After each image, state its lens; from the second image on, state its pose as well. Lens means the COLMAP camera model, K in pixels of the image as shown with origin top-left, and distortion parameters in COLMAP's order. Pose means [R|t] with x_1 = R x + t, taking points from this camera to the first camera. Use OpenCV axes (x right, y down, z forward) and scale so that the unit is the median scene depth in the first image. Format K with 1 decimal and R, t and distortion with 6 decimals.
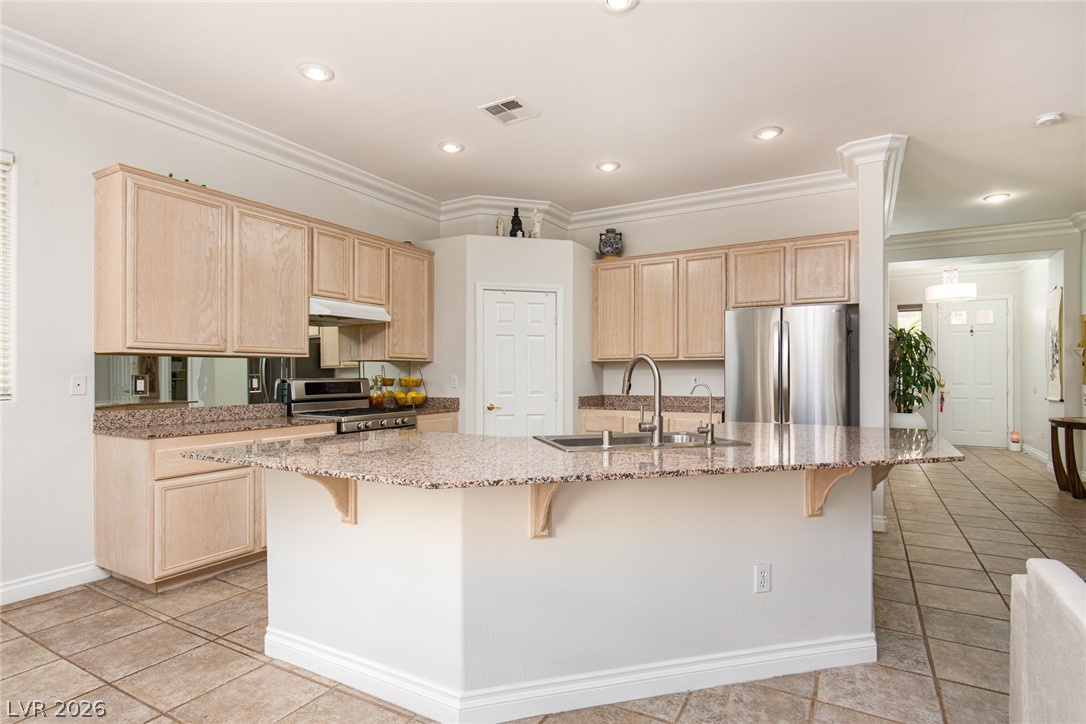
lens RADIAL K [[537.4, 0, 540.4], [0, 537.4, 375.7], [0, 0, 1]] dist [0.004206, 0.000330]
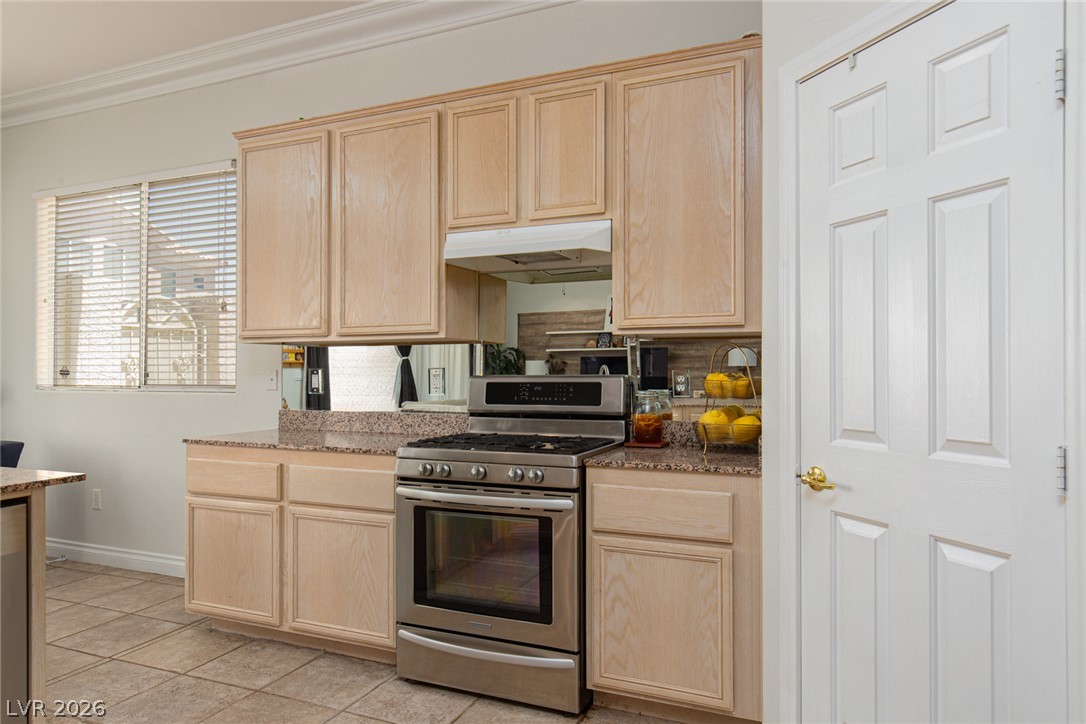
lens RADIAL K [[696.7, 0, 559.9], [0, 696.7, 367.4], [0, 0, 1]] dist [-0.004582, -0.000823]
pose [[0.143833, -0.000914, -0.989601, 0.345019], [0.000577, 0.999999, -0.000840, -0.002542], [0.989602, -0.000450, 0.143834, 1.075967]]
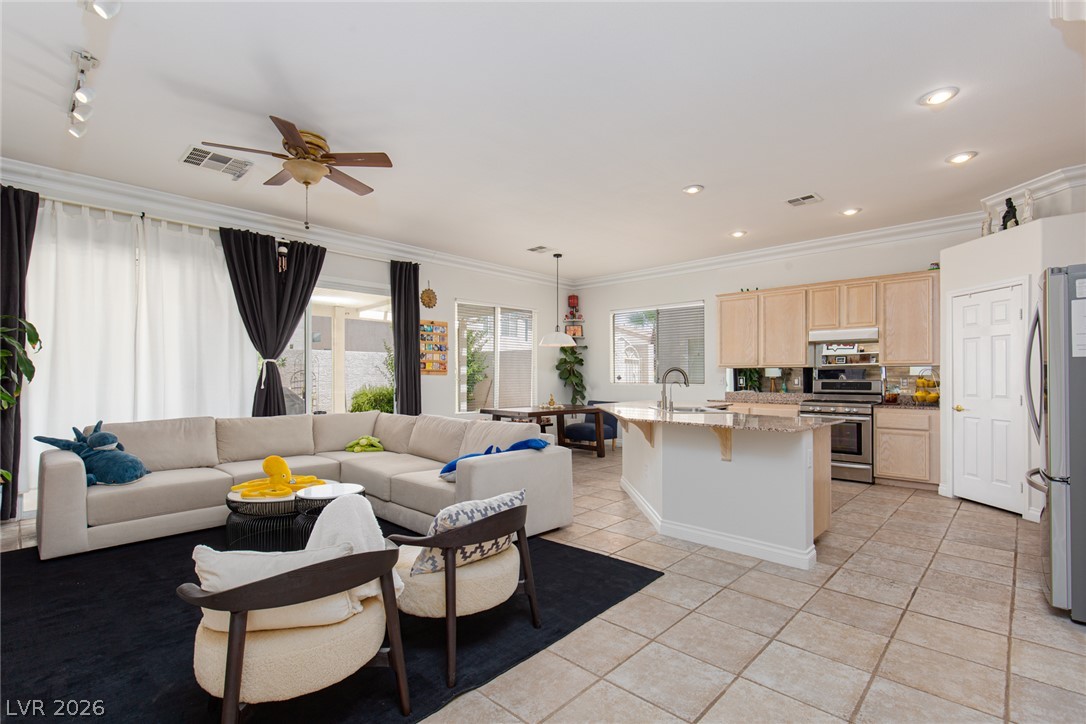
lens RADIAL K [[502.4, 0, 551.1], [0, 502.4, 372.9], [0, 0, 1]] dist [-0.003078, -0.000832]
pose [[-0.206448, -0.004084, -0.978449, 1.362497], [-0.002018, 0.999991, -0.003749, -0.007743], [0.978455, 0.001201, -0.206455, 0.566069]]
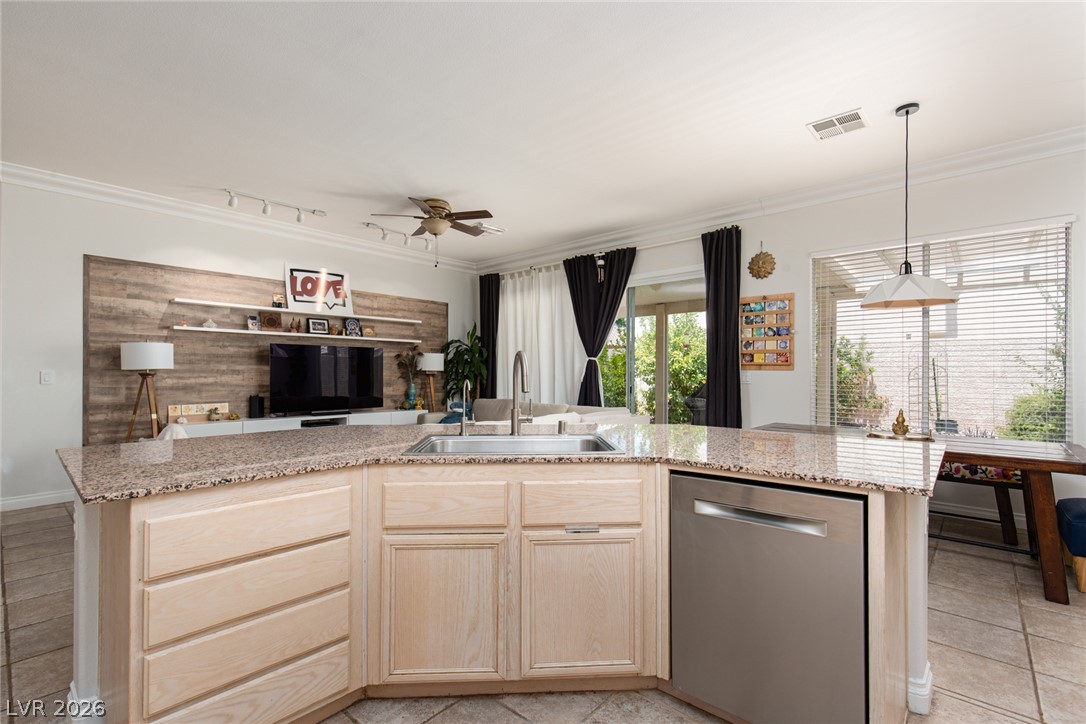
lens RADIAL K [[498.5, 0, 544.6], [0, 498.5, 371.3], [0, 0, 1]] dist [0.015133, -0.000802]
pose [[-0.980536, 0.000160, 0.196340, -0.023762], [-0.000279, 0.999998, -0.002211, -0.000314], [-0.196340, -0.002223, -0.980533, 1.168046]]
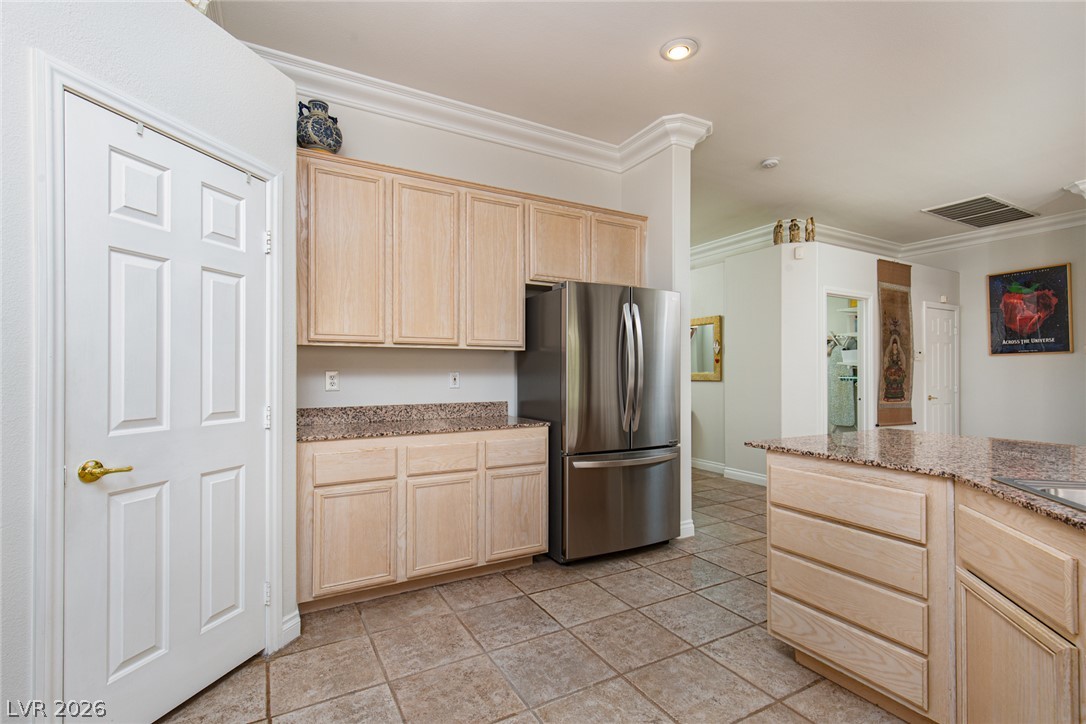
lens RADIAL K [[502.8, 0, 537.4], [0, 502.8, 367.9], [0, 0, 1]] dist [0.003671, -0.000040]
pose [[0.498773, 0.010505, 0.866669, -0.295417], [-0.002047, 0.999938, -0.010942, 0.000455], [-0.866730, 0.003684, 0.498763, 0.832561]]
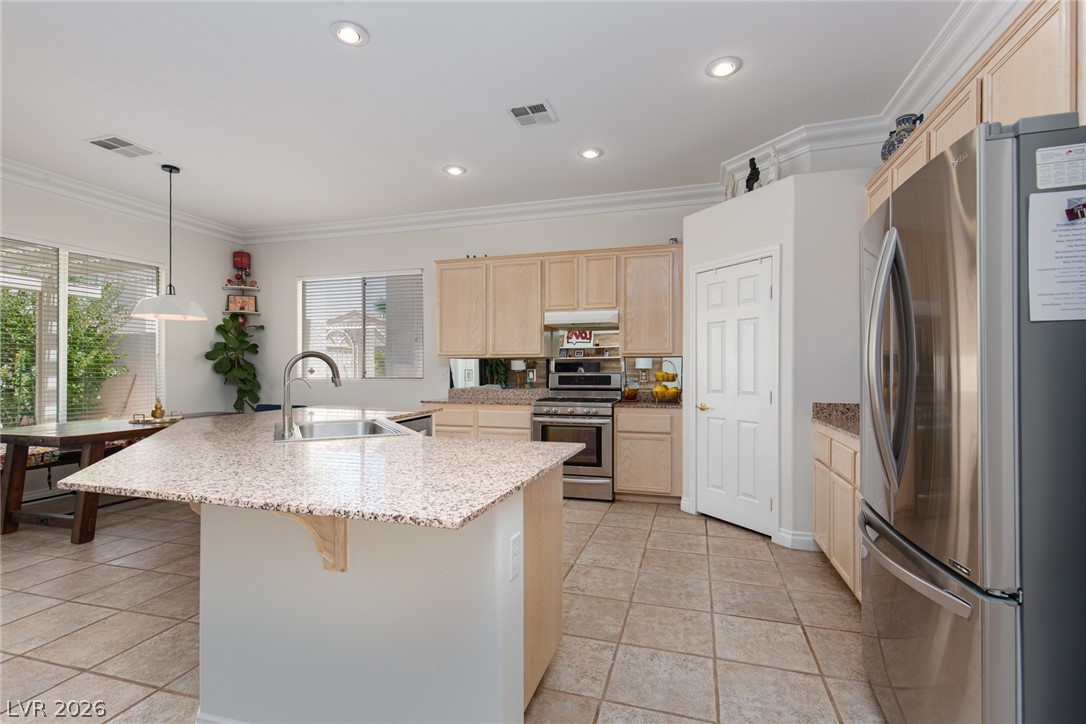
lens RADIAL K [[498.5, 0, 544.6], [0, 498.5, 371.3], [0, 0, 1]] dist [0.015133, -0.000802]
pose [[0.243178, 0.005408, -0.969966, 0.834588], [-0.002240, 0.999985, 0.005014, -0.004143], [0.969979, 0.000953, 0.243187, 0.739972]]
